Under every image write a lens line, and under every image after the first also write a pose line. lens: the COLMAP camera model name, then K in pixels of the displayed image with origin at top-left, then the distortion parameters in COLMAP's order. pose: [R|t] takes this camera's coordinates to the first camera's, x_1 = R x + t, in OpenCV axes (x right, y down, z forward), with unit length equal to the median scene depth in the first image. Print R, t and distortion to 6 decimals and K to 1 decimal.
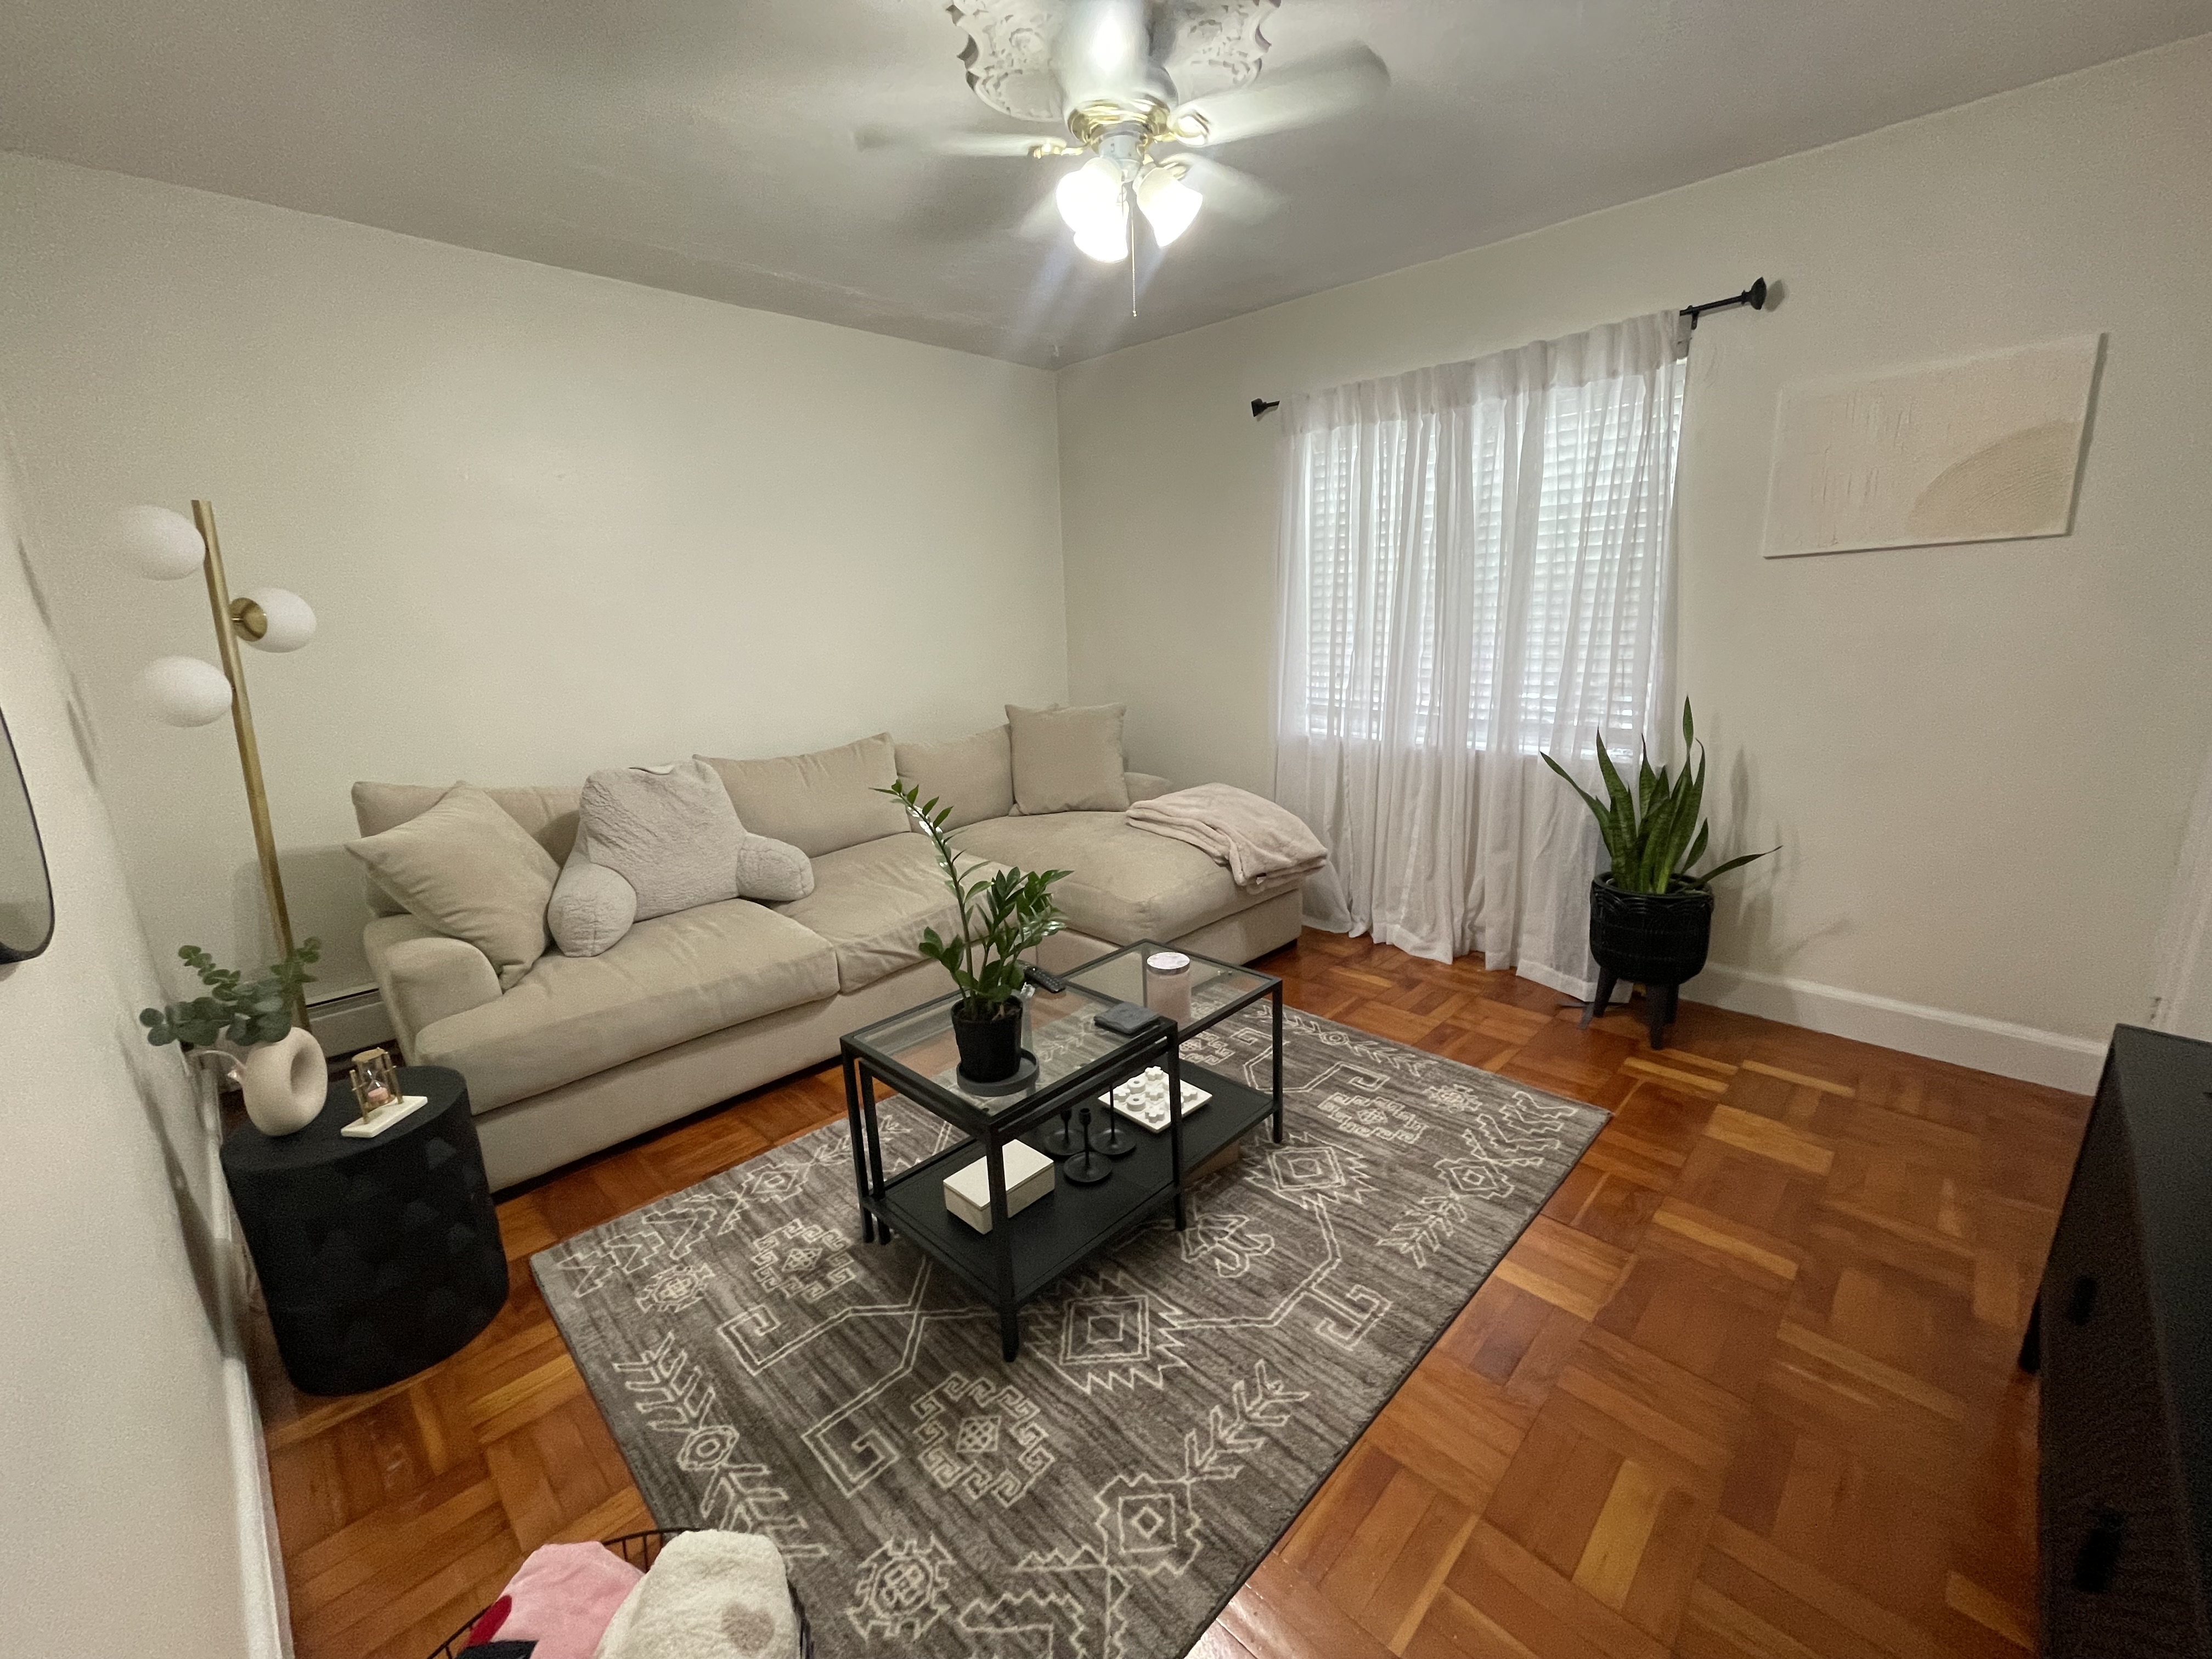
lens RADIAL K [[900.7, 0, 1103.4], [0, 900.7, 827.6], [0, 0, 1]] dist [0.000530, 0.000734]
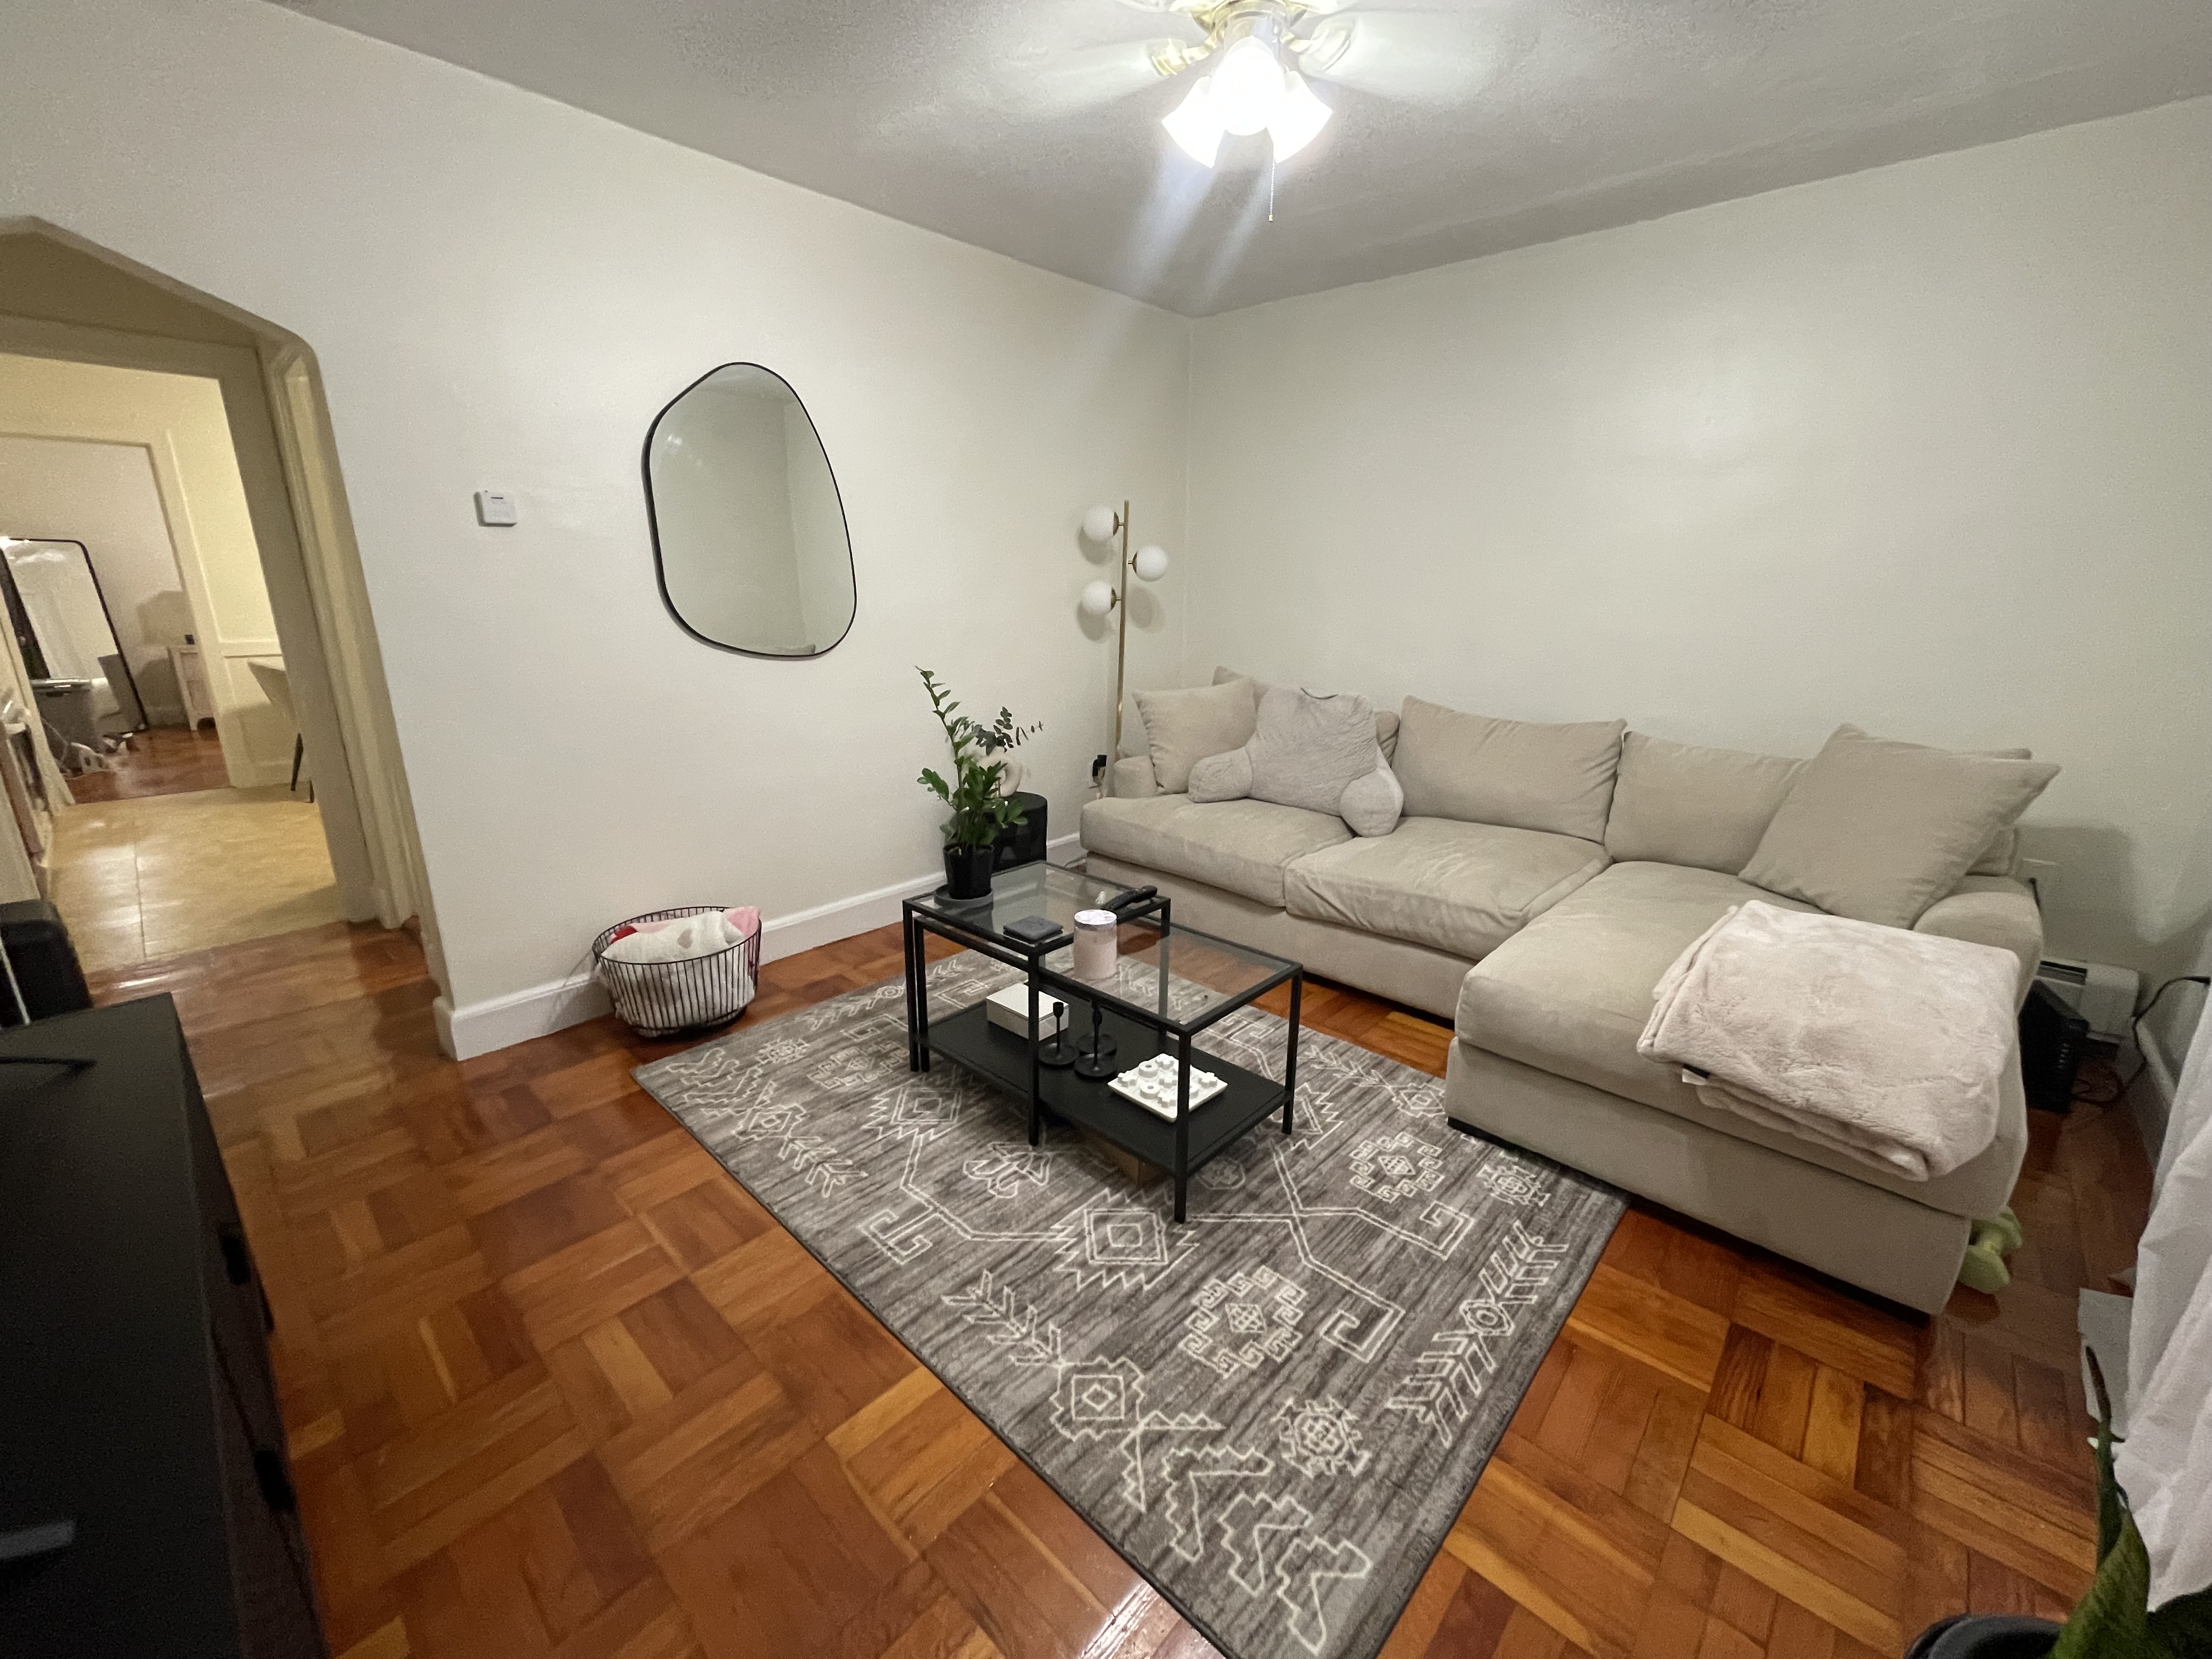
lens RADIAL K [[900.7, 0, 1103.4], [0, 900.7, 827.6], [0, 0, 1]] dist [0.000530, 0.000734]
pose [[0.033281, 0.293041, -0.955520, 0.931182], [-0.258505, 0.926041, 0.274996, -0.202618], [0.965436, 0.237855, 0.106573, 0.817984]]
